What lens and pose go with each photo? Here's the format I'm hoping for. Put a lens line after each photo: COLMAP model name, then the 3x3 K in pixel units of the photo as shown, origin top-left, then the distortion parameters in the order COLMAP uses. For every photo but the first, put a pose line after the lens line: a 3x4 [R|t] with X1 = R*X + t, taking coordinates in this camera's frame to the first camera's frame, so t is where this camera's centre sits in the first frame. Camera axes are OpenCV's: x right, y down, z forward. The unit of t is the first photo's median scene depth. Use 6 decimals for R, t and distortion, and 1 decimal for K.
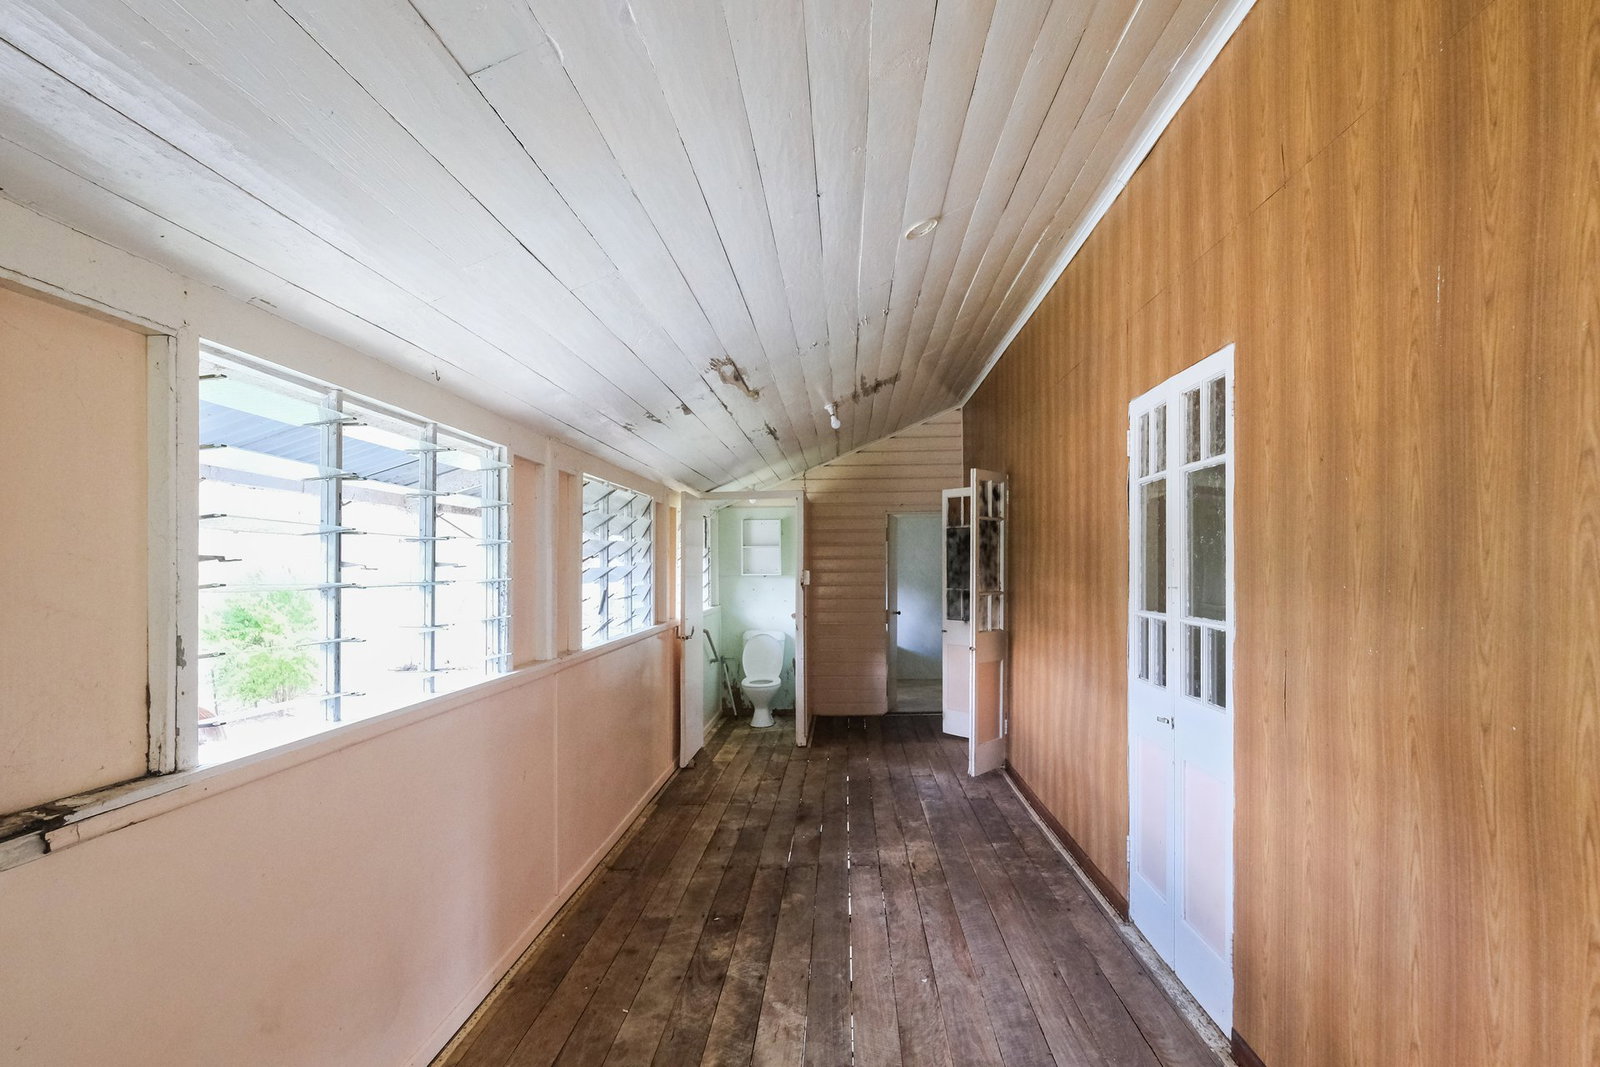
lens RADIAL K [[845.4, 0, 797.2], [0, 845.4, 565.2], [0, 0, 1]] dist [0.000464, 0.000143]
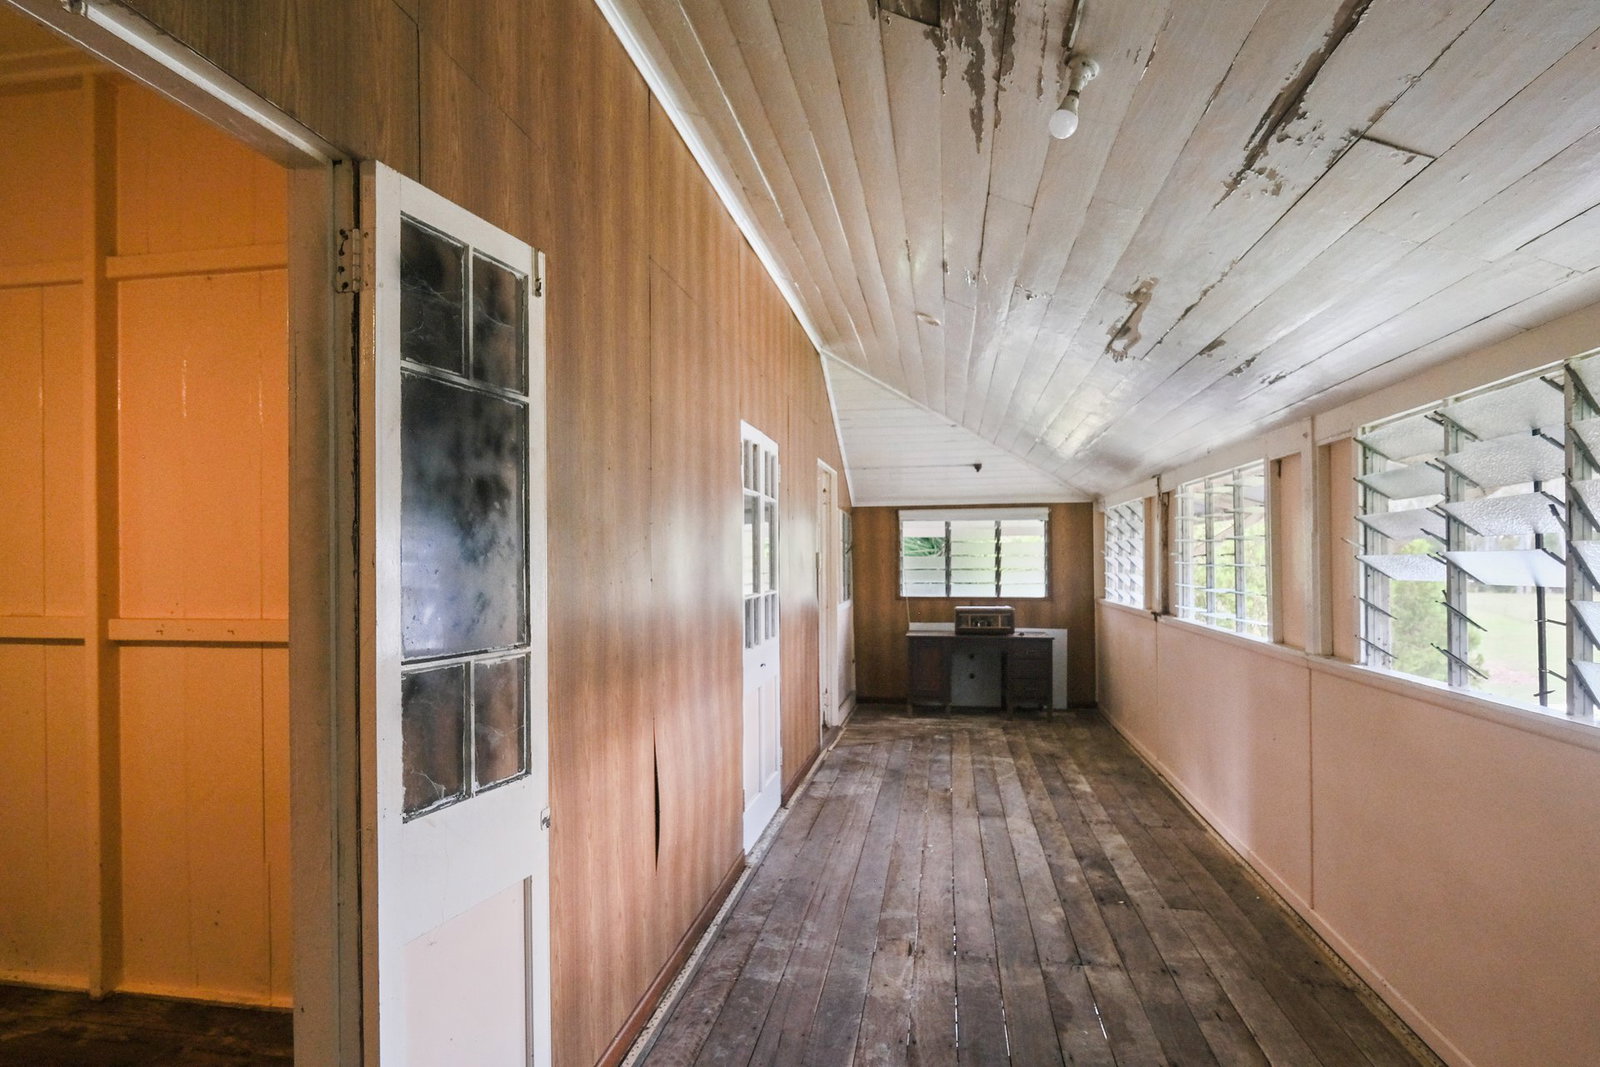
lens RADIAL K [[845.4, 0, 797.2], [0, 845.4, 565.2], [0, 0, 1]] dist [0.000464, 0.000143]
pose [[-0.992995, 0.006952, 0.117947, 0.163164], [0.007097, 0.999974, 0.000804, 0.007986], [-0.117939, 0.001636, -0.993020, 1.976817]]
